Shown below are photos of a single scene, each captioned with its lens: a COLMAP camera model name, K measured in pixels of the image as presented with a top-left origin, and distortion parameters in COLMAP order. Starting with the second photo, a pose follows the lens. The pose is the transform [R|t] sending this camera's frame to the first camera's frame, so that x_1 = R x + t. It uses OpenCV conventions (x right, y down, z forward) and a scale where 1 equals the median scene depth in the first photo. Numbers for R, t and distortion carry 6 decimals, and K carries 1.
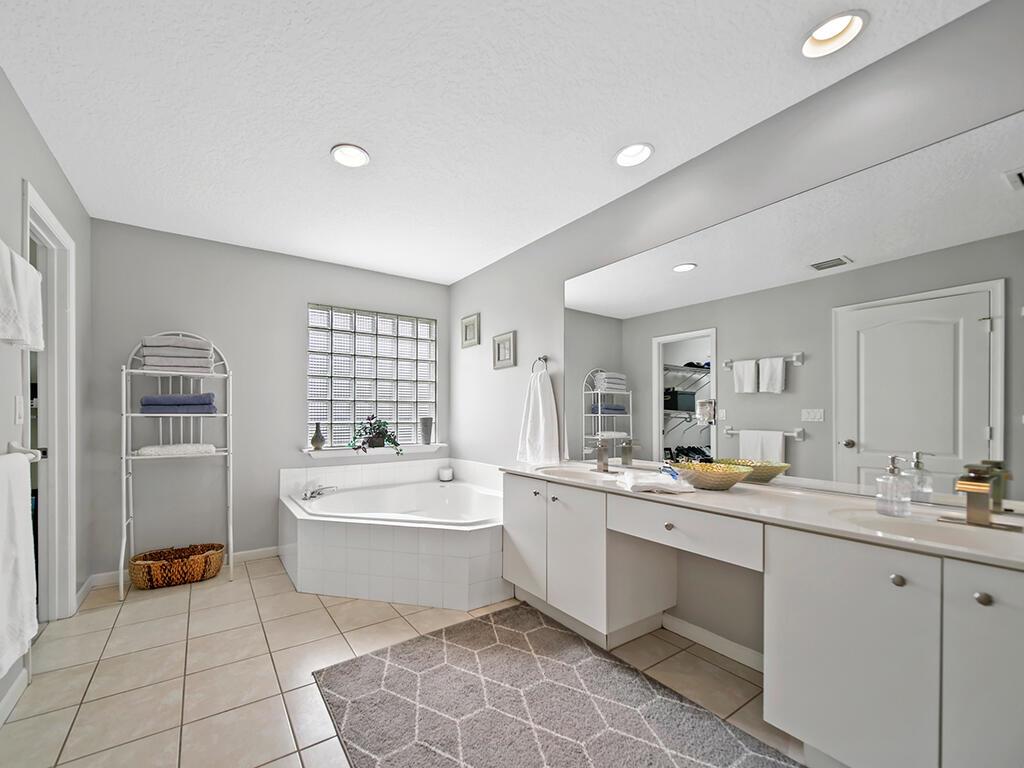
lens RADIAL K [[448.9, 0, 515.8], [0, 448.9, 416.0], [0, 0, 1]] dist [0.003519, -0.001614]
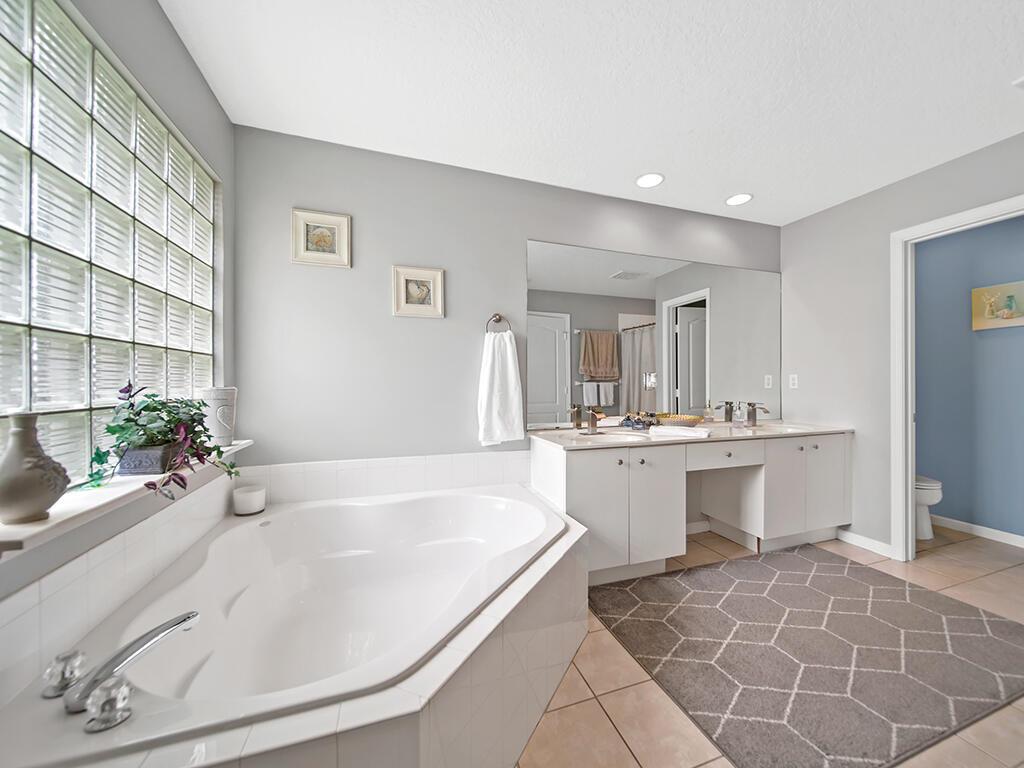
lens RADIAL K [[402.7, 0, 511.2], [0, 402.7, 382.6], [0, 0, 1]] dist [0.001253, 0.000637]
pose [[0.245023, -0.002154, 0.969515, -0.901167], [-0.001718, 0.999995, 0.002656, -0.005820], [-0.969516, -0.002316, 0.245018, 1.044304]]
